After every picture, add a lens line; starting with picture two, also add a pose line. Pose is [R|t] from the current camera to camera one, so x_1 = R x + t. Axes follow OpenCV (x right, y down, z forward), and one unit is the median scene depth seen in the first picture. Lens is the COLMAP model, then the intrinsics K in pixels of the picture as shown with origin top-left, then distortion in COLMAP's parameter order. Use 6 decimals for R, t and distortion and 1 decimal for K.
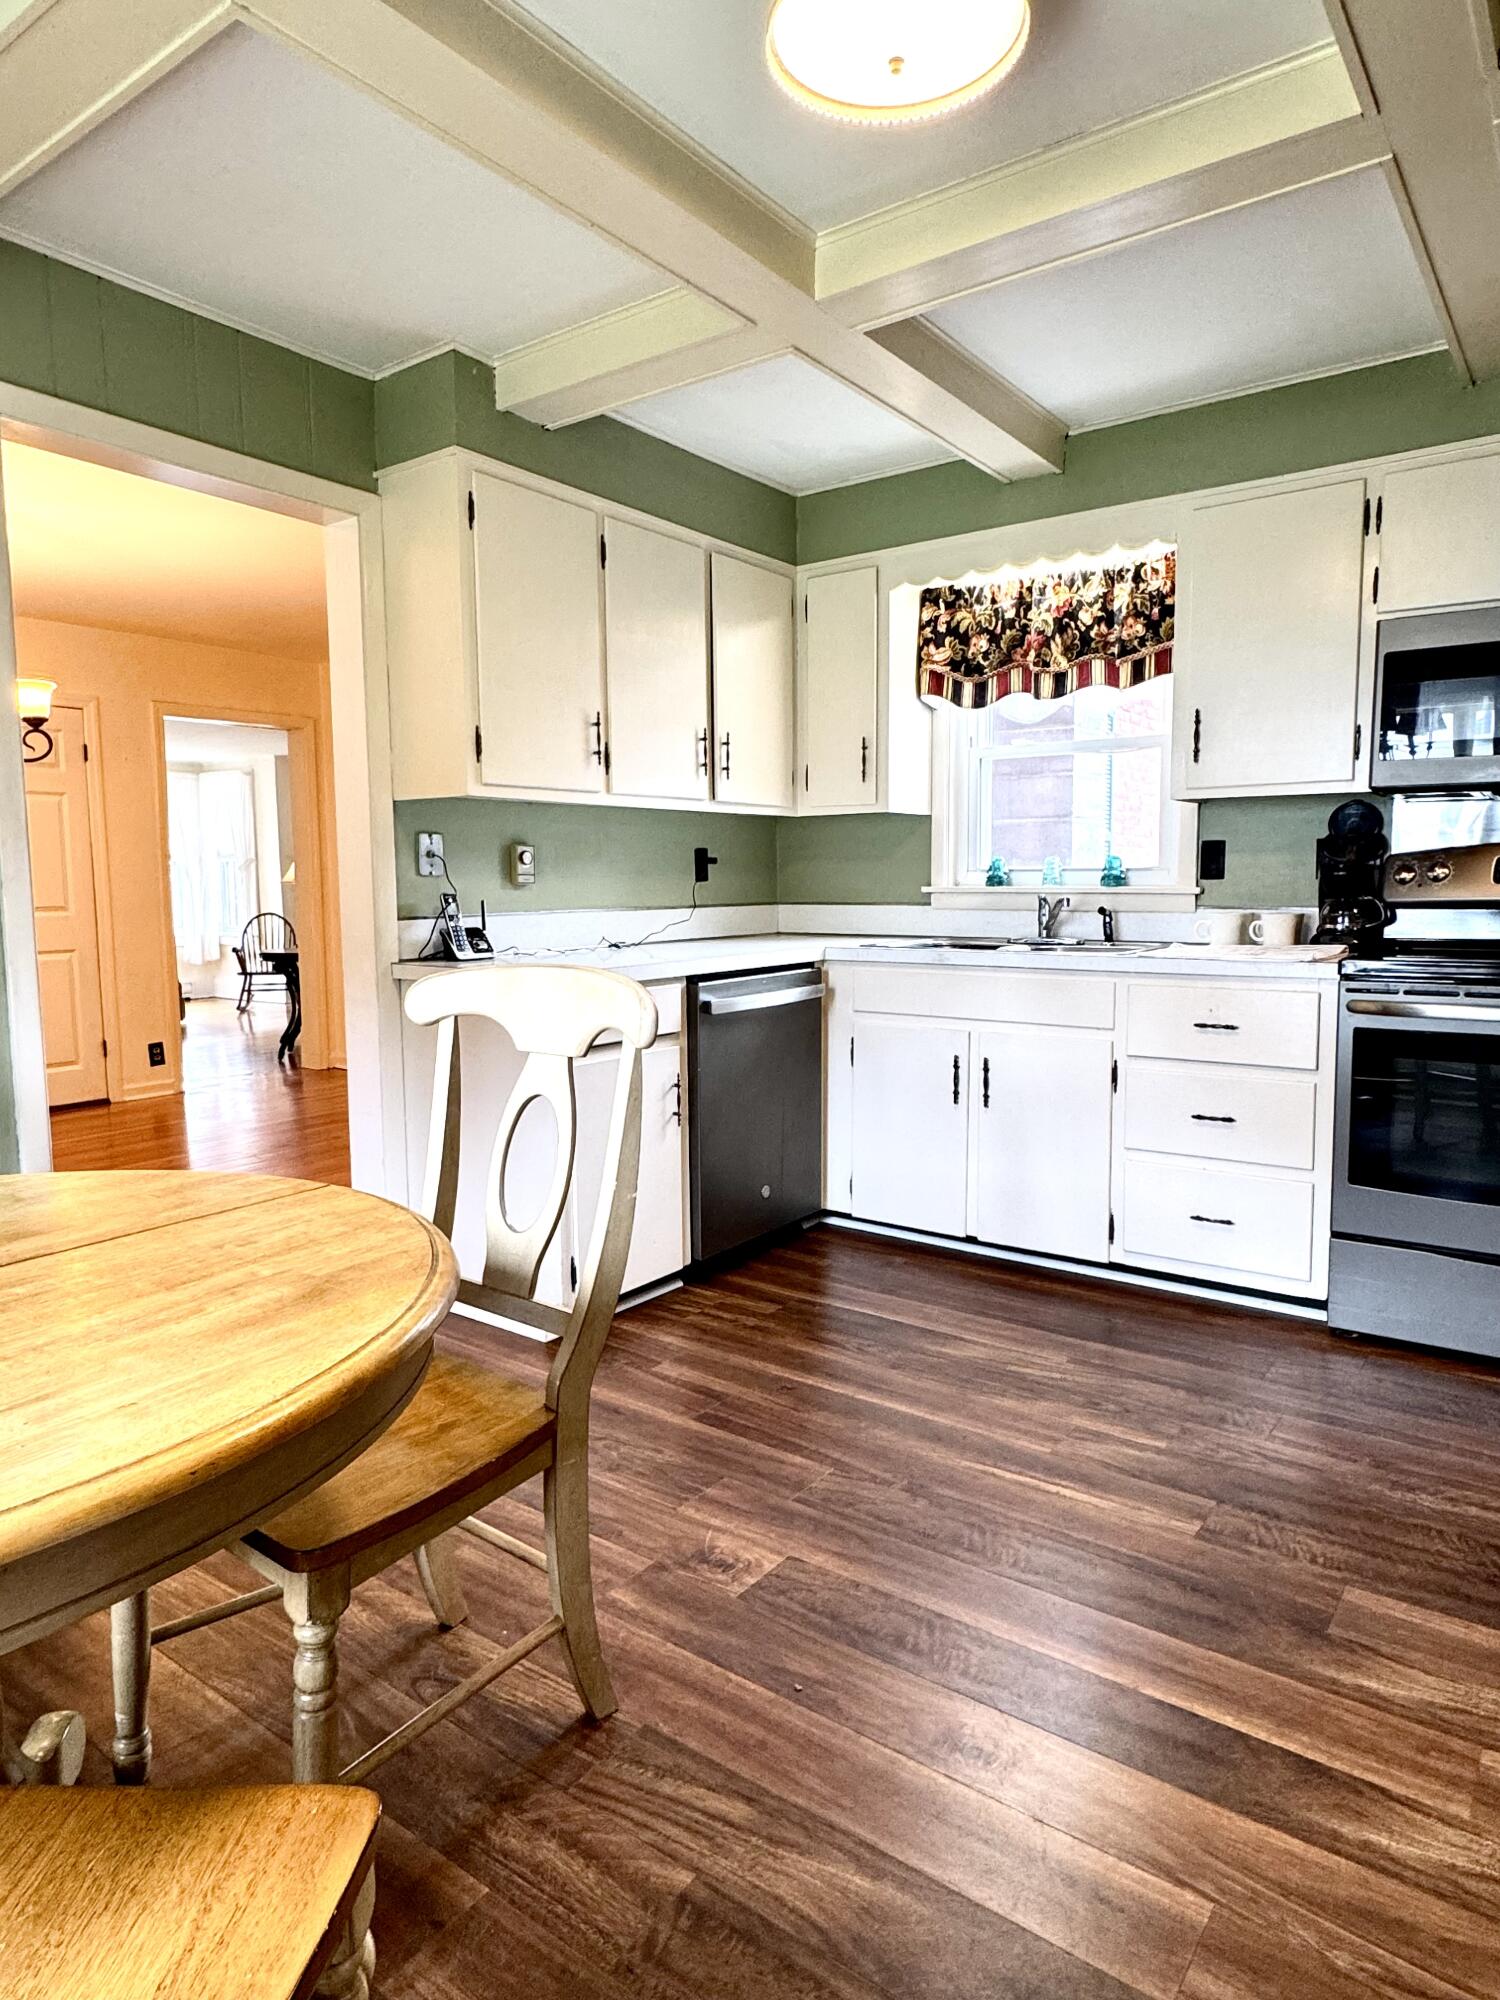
lens RADIAL K [[1198.9, 0, 756.4], [0, 1198.9, 1005.2], [0, 0, 1]] dist [-0.004880, 0.001090]
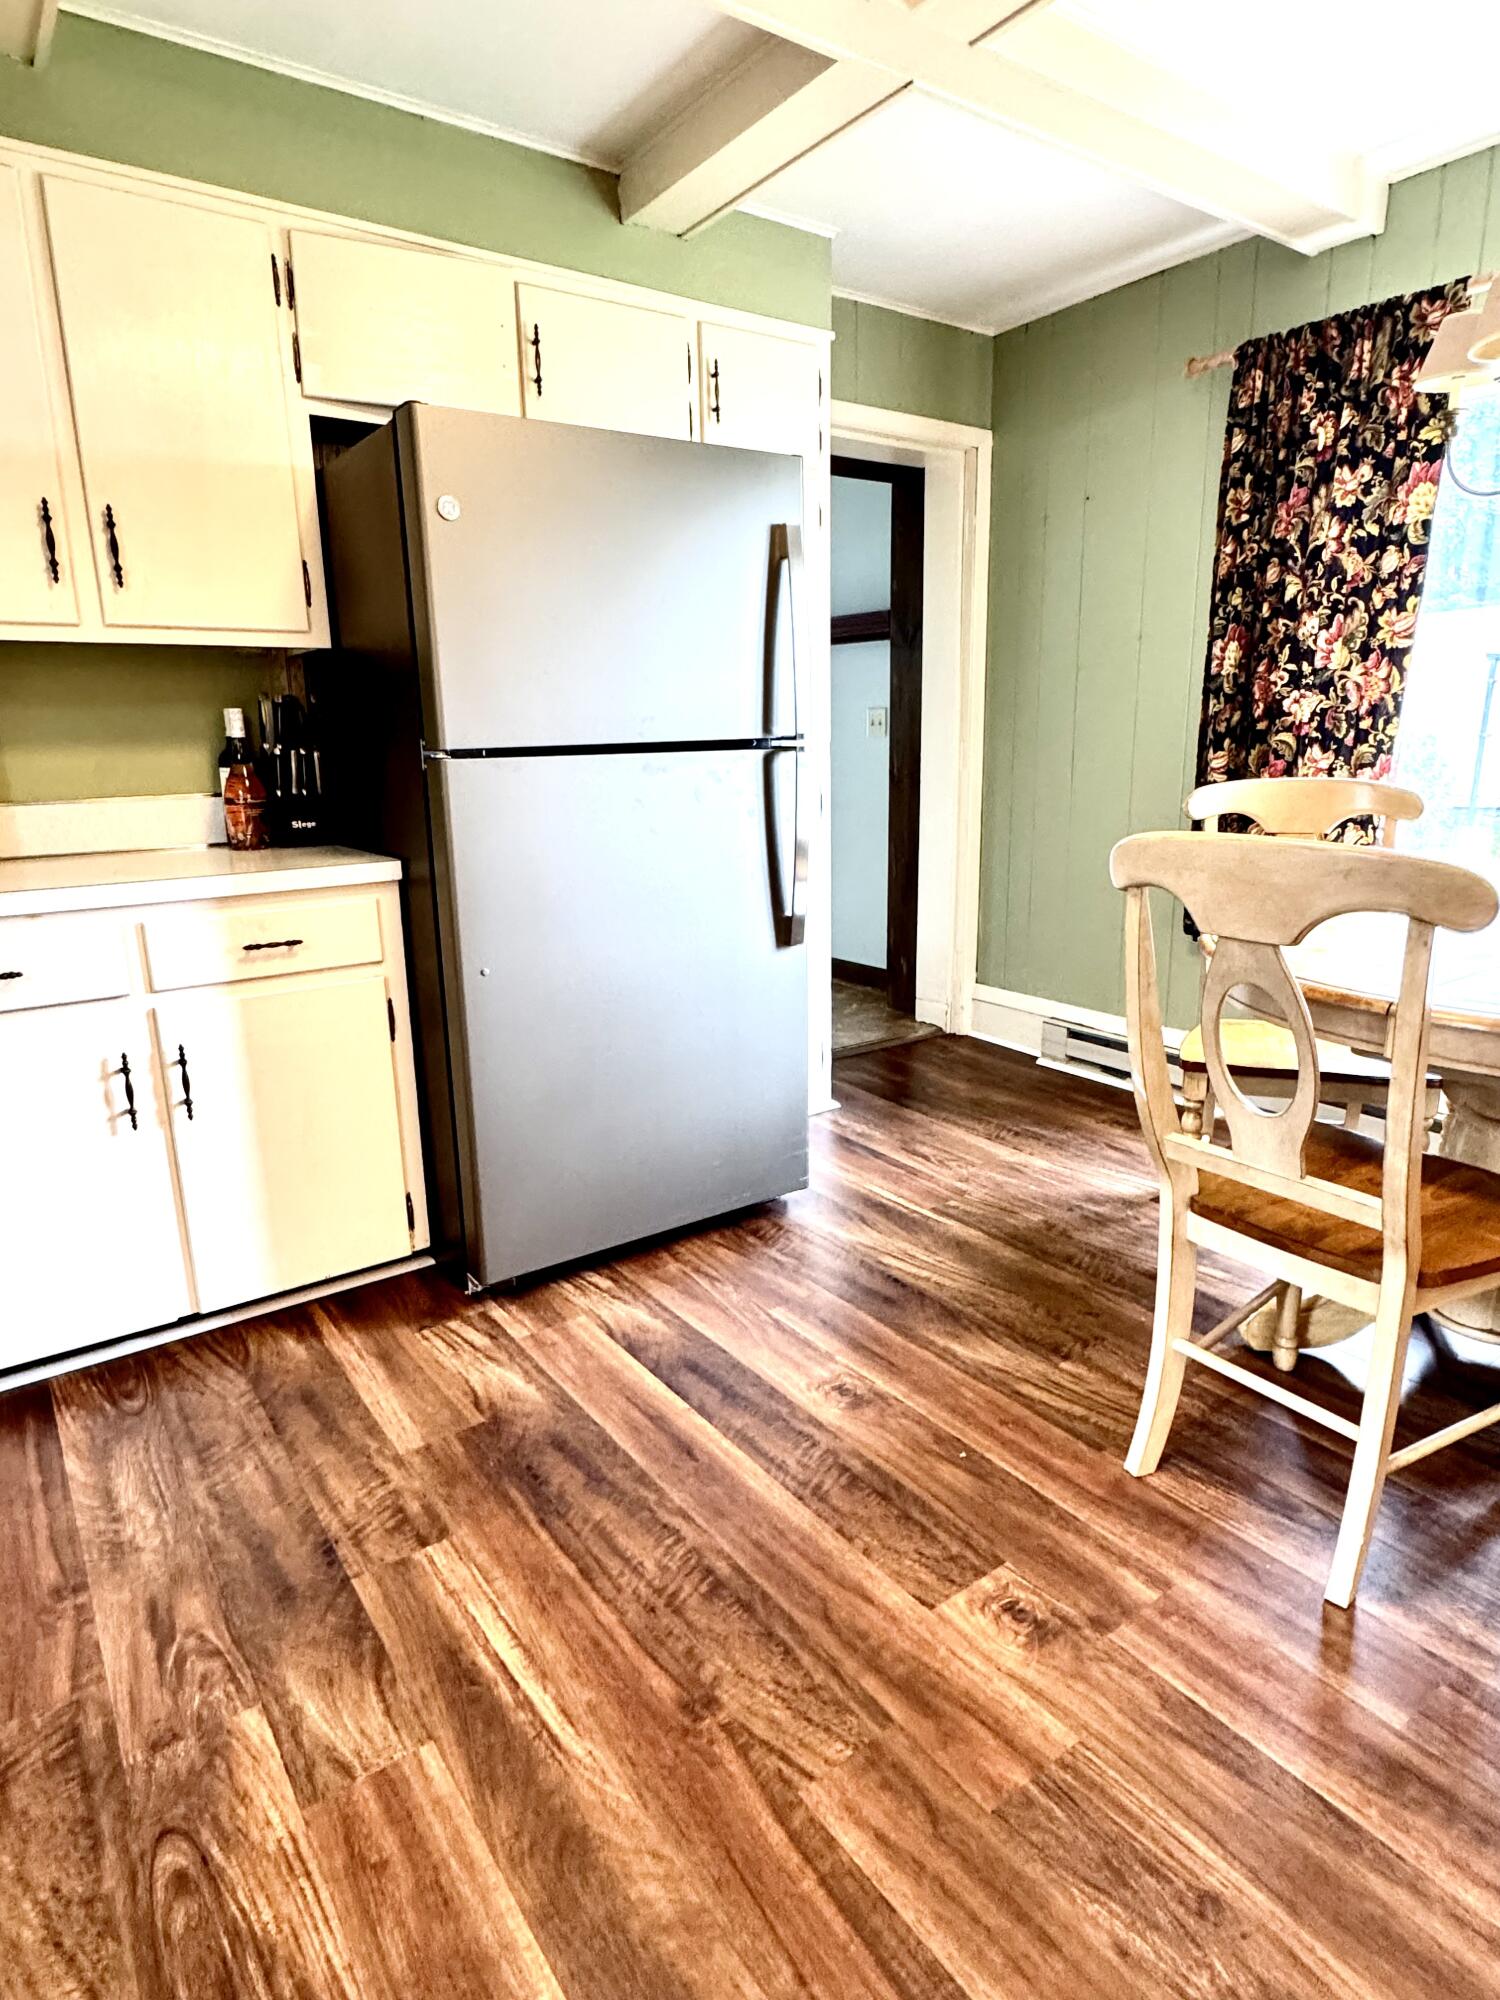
lens RADIAL K [[1130.9, 0, 750.0], [0, 1130.9, 1000.0], [0, 0, 1]] dist [-0.002195, 0.001454]
pose [[-0.948315, -0.047255, 0.313791, -0.043293], [0.058871, 0.945486, 0.320299, -0.097280], [-0.311821, 0.322217, -0.893837, 0.900947]]
